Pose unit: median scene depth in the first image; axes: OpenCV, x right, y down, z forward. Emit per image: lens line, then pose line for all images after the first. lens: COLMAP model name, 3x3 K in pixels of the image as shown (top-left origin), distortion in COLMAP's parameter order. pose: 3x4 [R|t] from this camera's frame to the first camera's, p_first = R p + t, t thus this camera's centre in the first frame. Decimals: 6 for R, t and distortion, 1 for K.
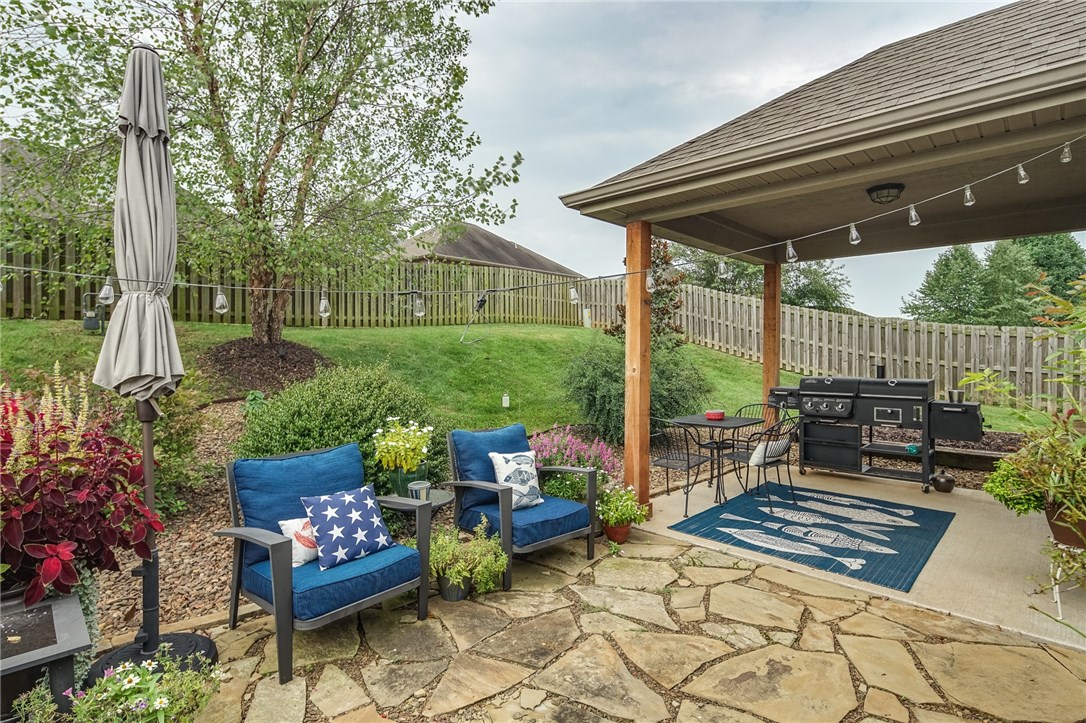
lens RADIAL K [[536.0, 0, 546.2], [0, 536.0, 360.8], [0, 0, 1]] dist [0.016253, -0.007391]
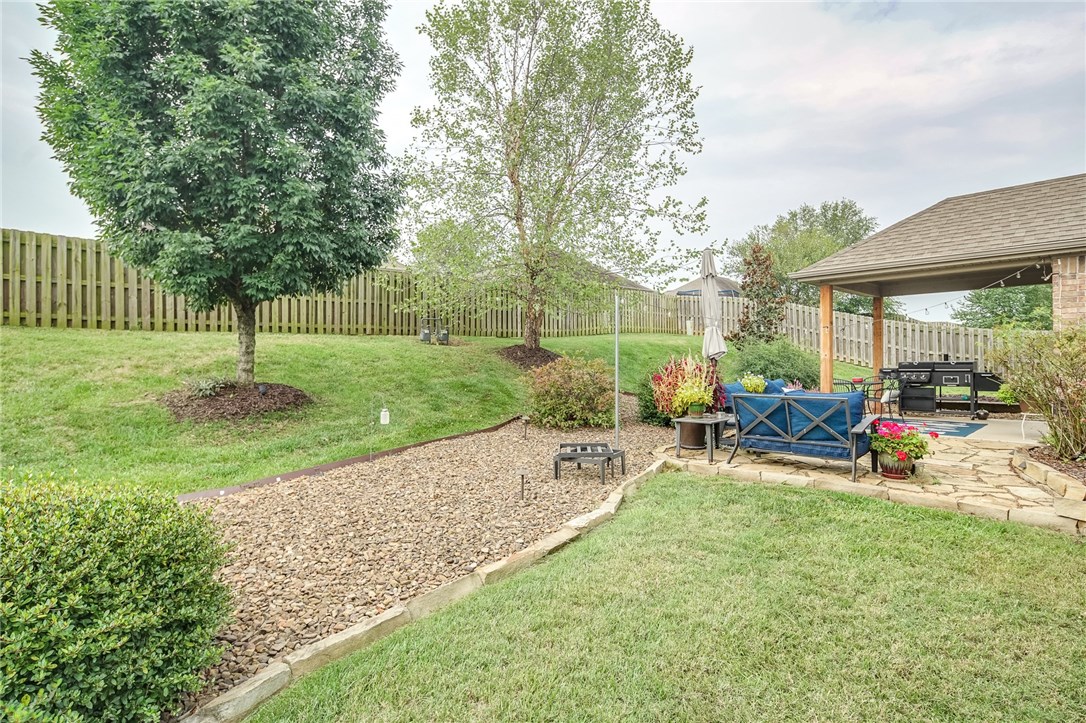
lens RADIAL K [[536.0, 0, 546.2], [0, 536.0, 362.9], [0, 0, 1]] dist [0.016253, -0.007391]
pose [[0.998239, -0.010291, -0.058427, -0.265923], [0.009584, 0.999878, -0.012362, 0.020740], [0.058547, 0.011780, 0.998215, -0.384750]]
